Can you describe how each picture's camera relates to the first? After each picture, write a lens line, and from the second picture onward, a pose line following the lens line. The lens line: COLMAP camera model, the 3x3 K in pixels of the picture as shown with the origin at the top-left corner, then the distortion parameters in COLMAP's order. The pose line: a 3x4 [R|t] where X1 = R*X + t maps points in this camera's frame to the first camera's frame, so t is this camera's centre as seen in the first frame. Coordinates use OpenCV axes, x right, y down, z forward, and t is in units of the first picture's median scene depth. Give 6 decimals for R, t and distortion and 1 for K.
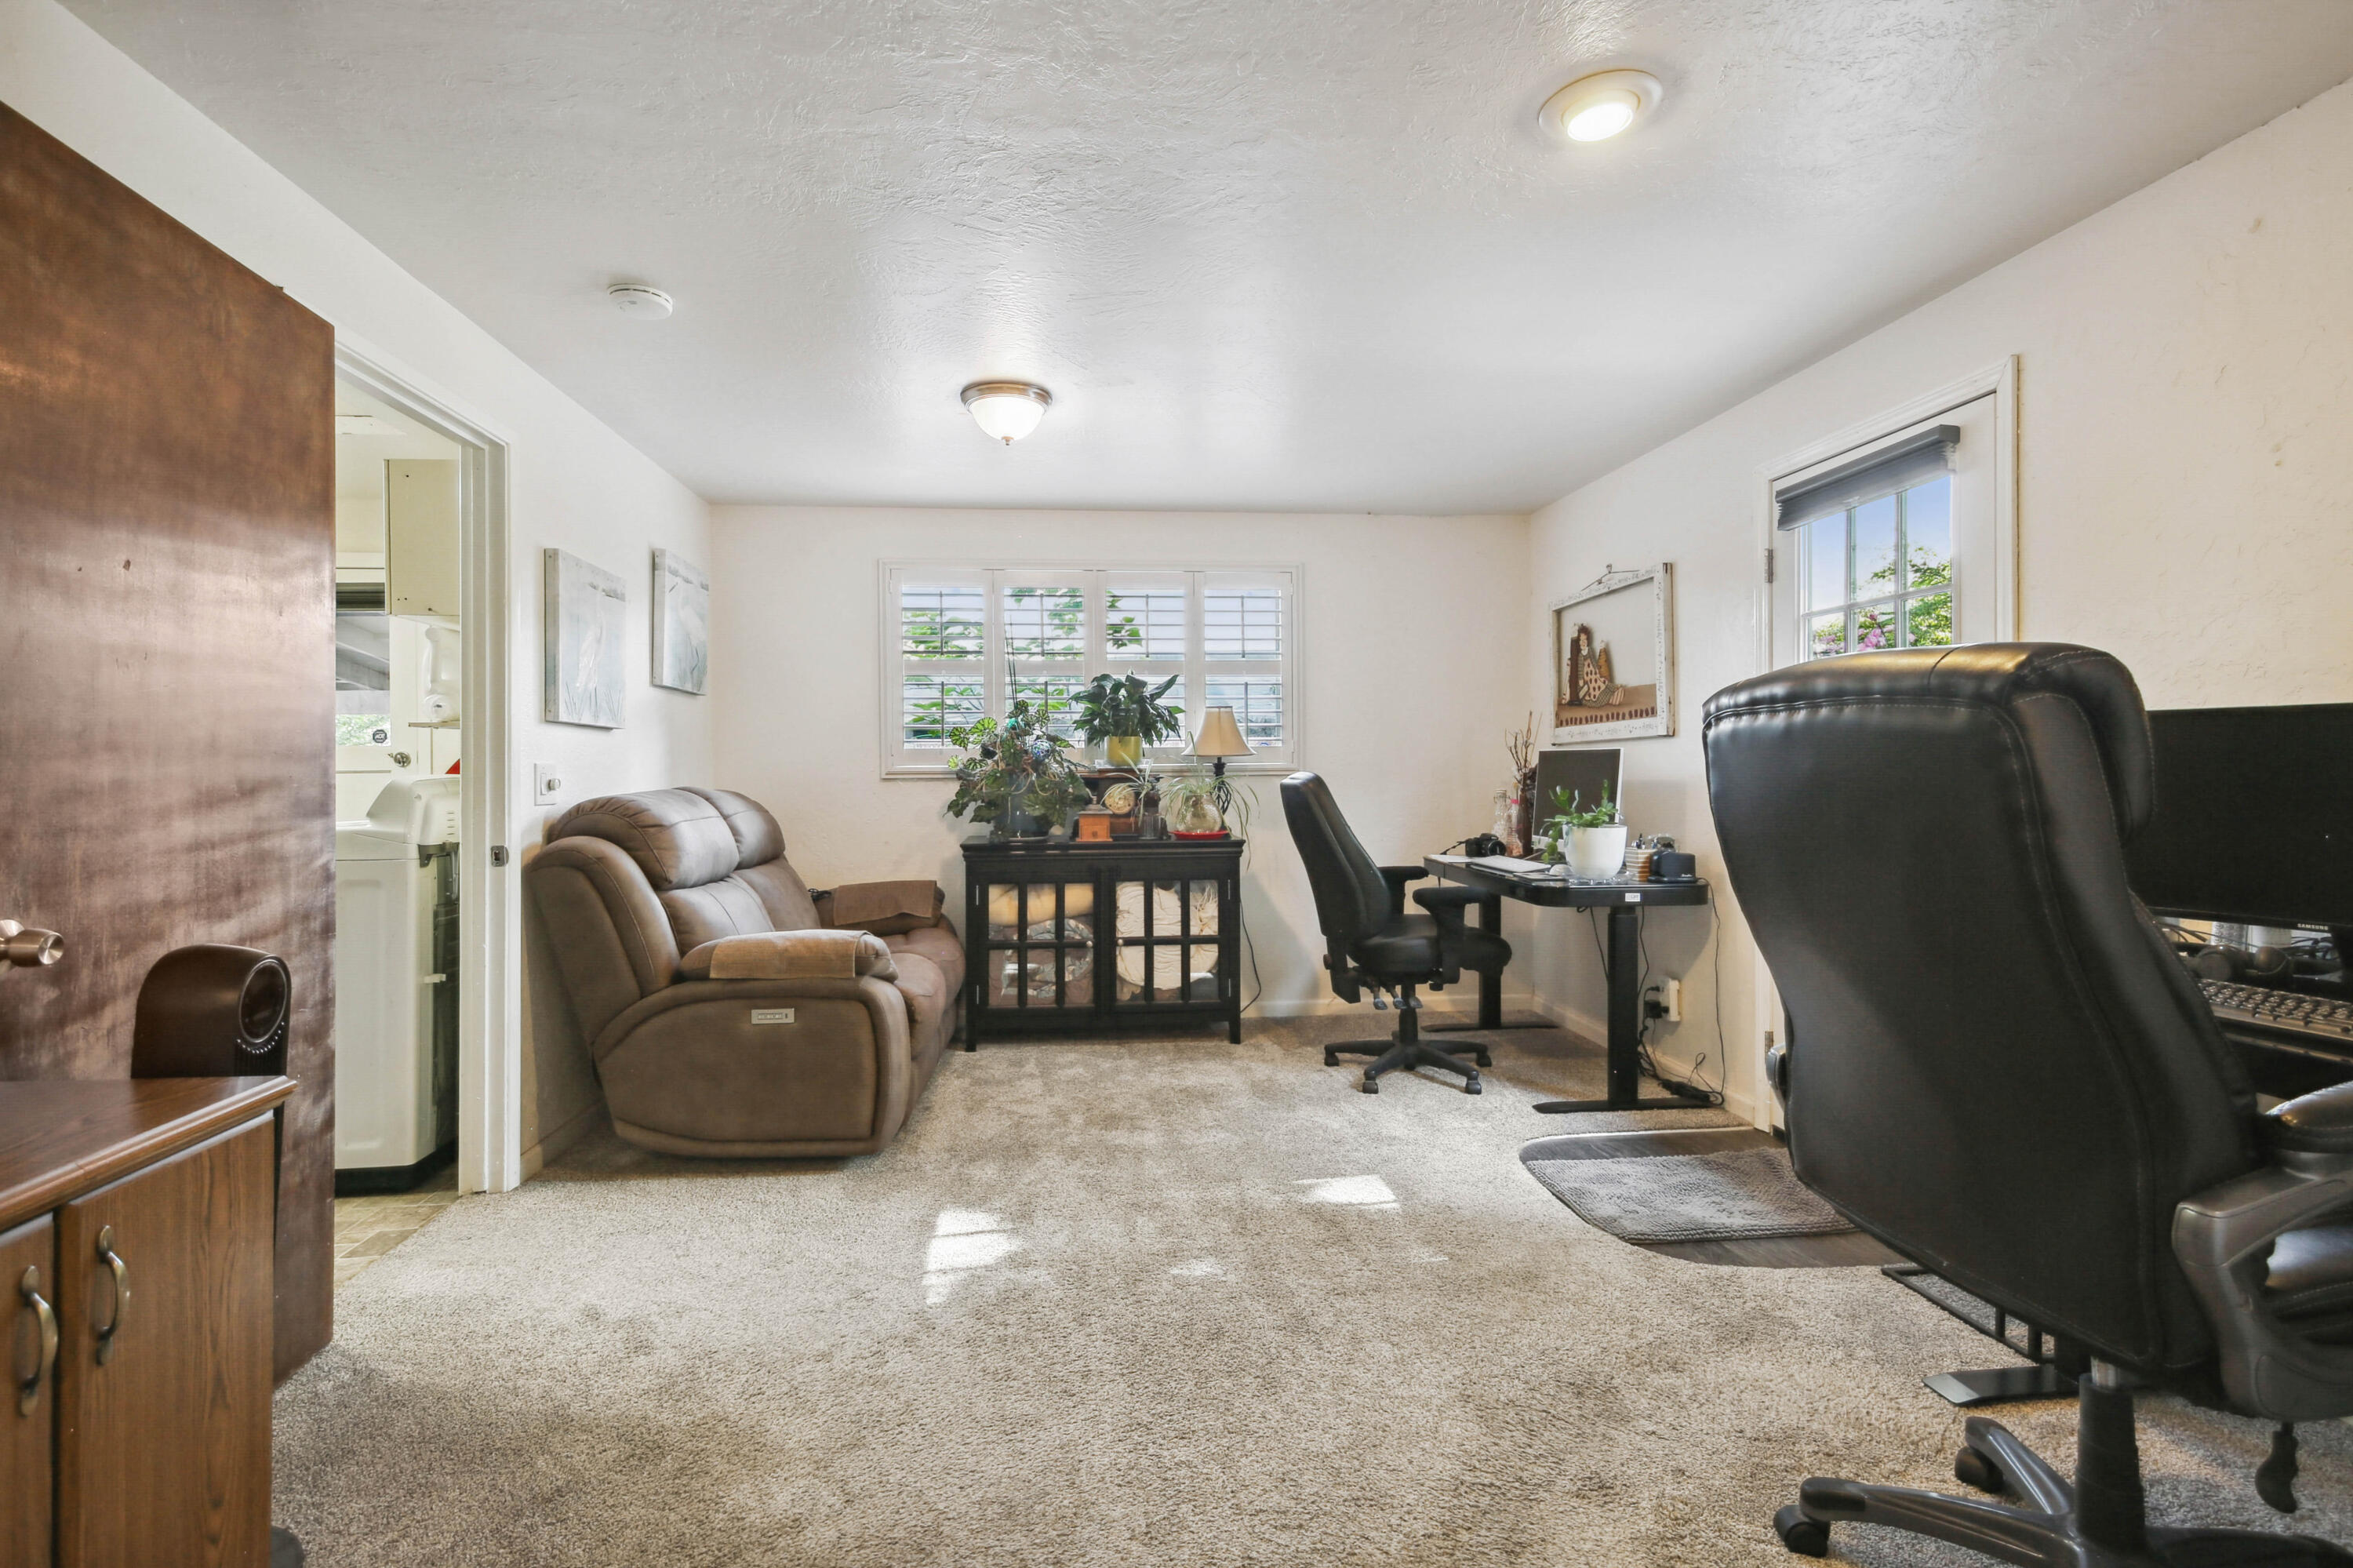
lens RADIAL K [[1123.3, 0, 1149.1], [0, 1123.3, 772.7], [0, 0, 1]] dist [-0.000308, -0.000223]
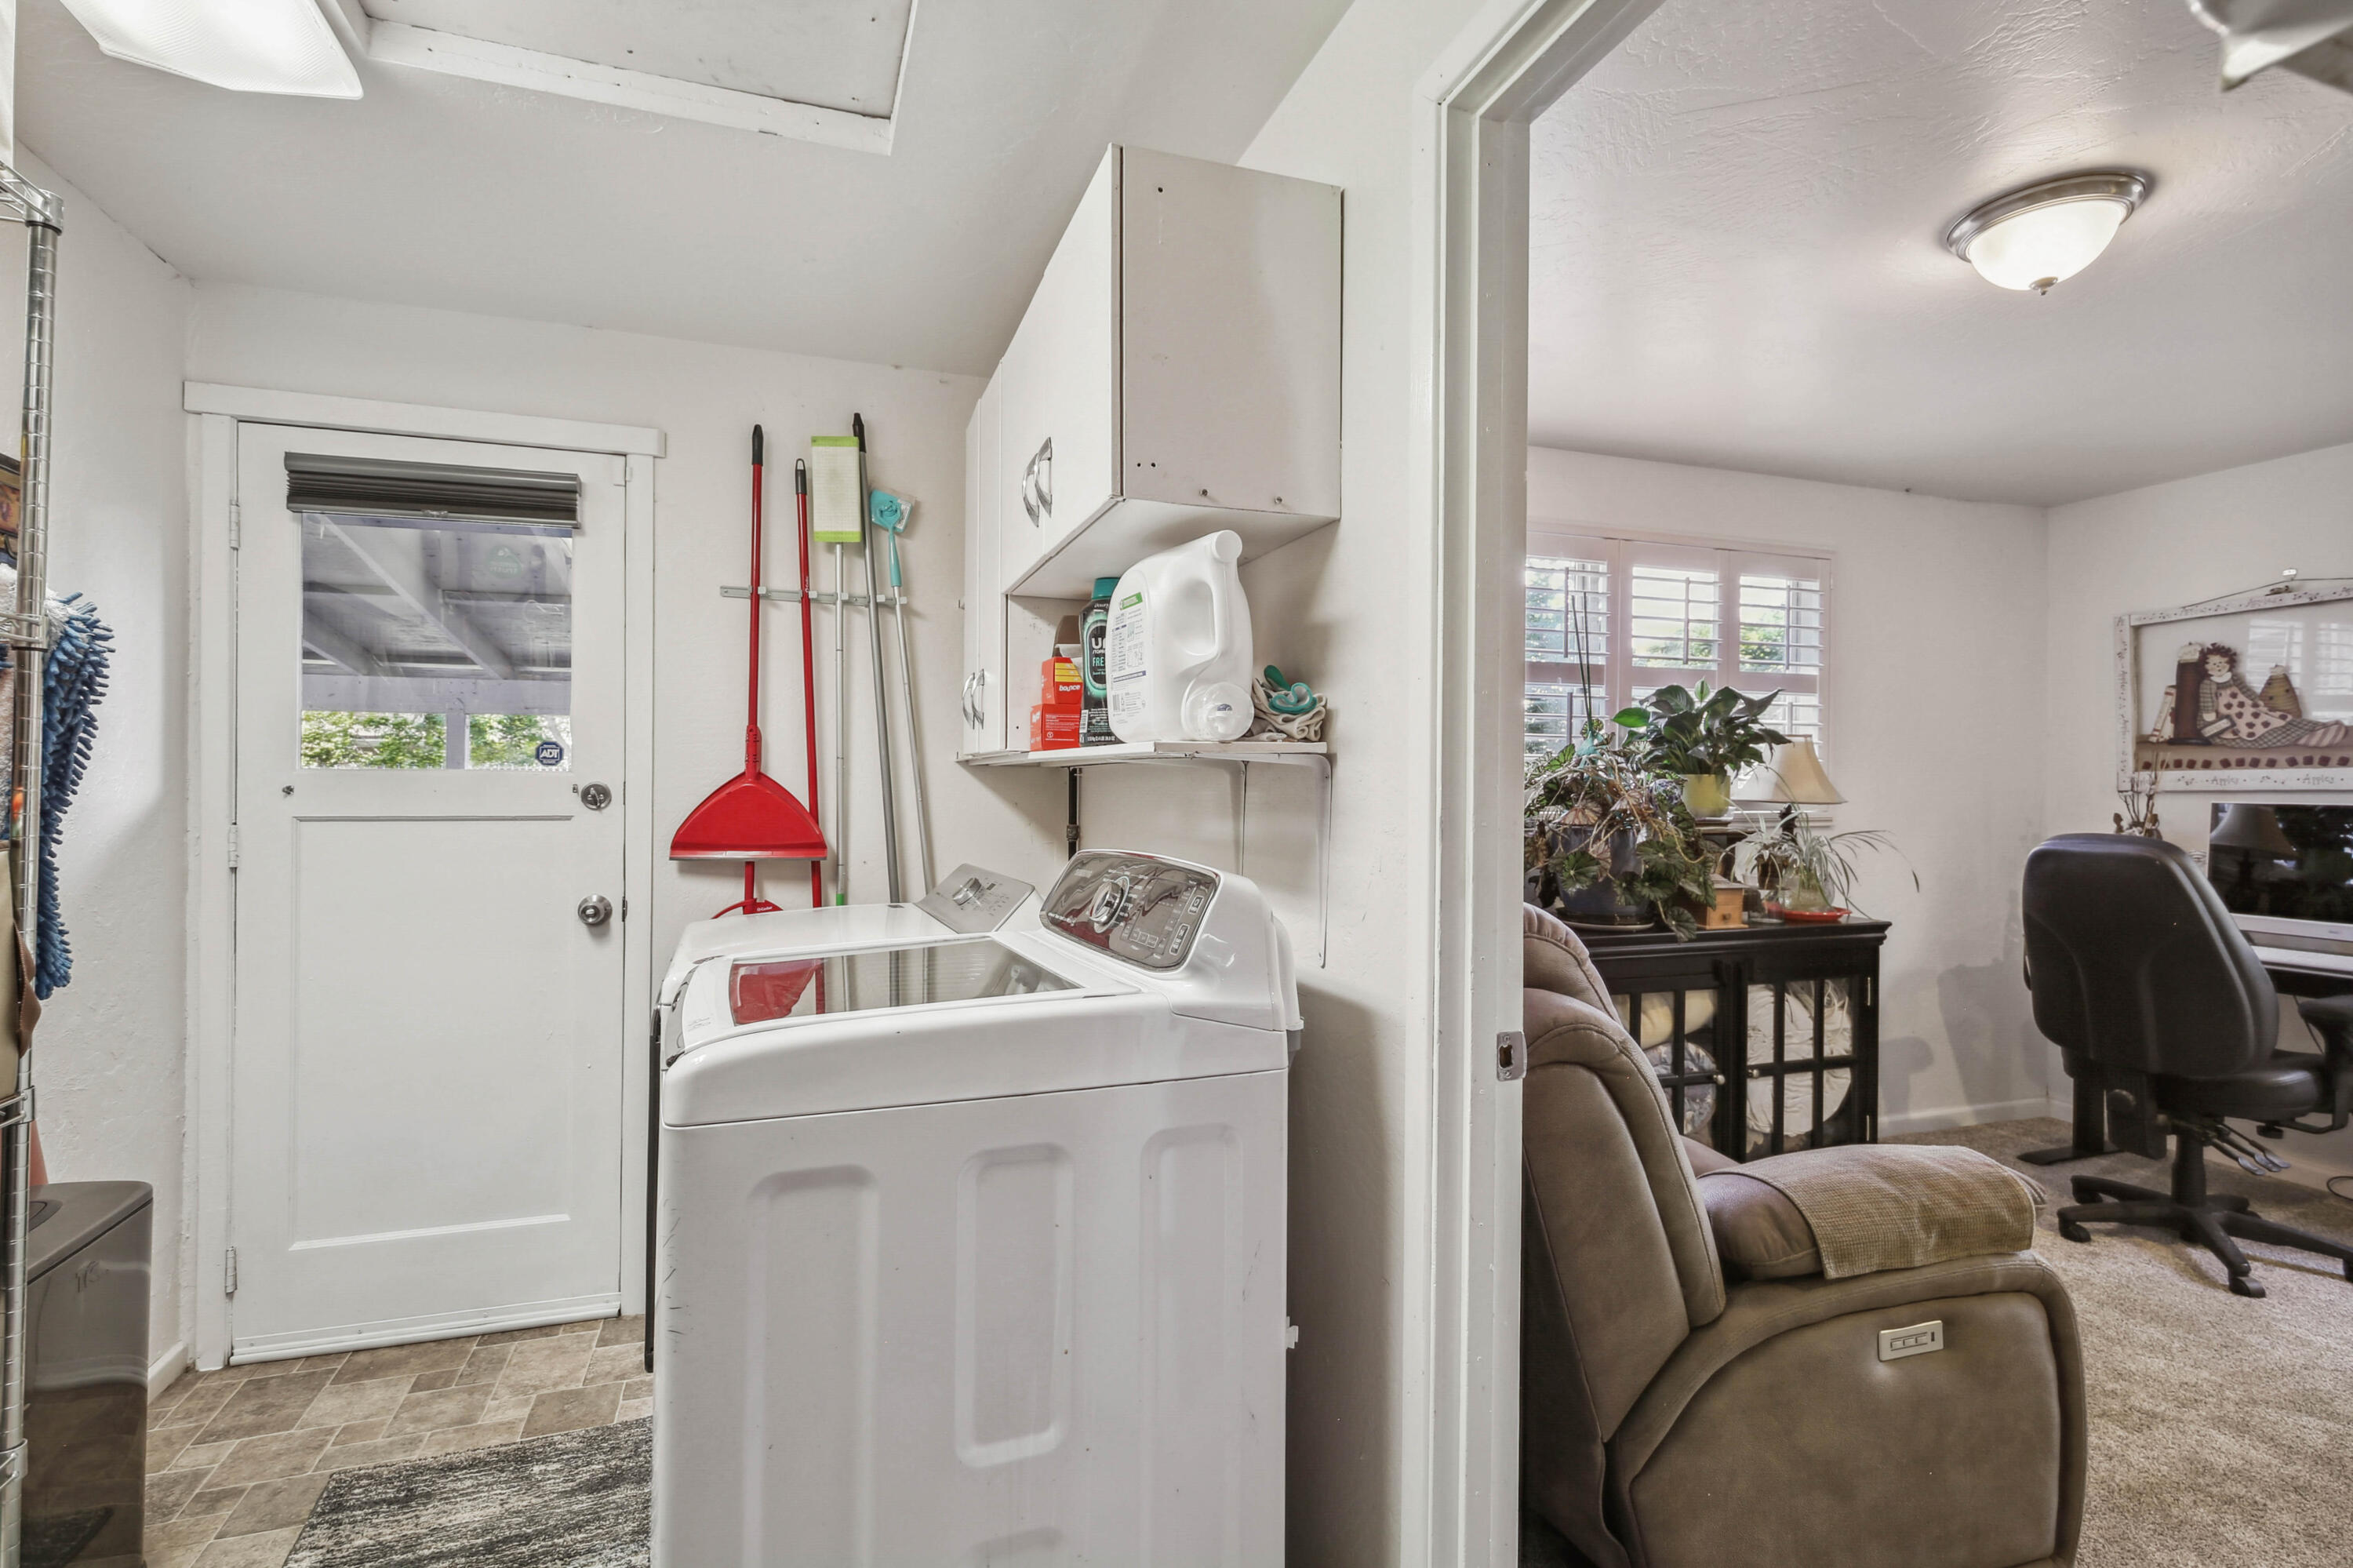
lens RADIAL K [[1138.5, 0, 1176.5], [0, 1138.5, 784.0], [0, 0, 1]] dist [0.002211, 0.000131]
pose [[0.971696, 0.013604, 0.235842, -0.541712], [-0.012159, 0.999897, -0.007579, -0.017921], [-0.235921, 0.004497, 0.971762, 0.401211]]
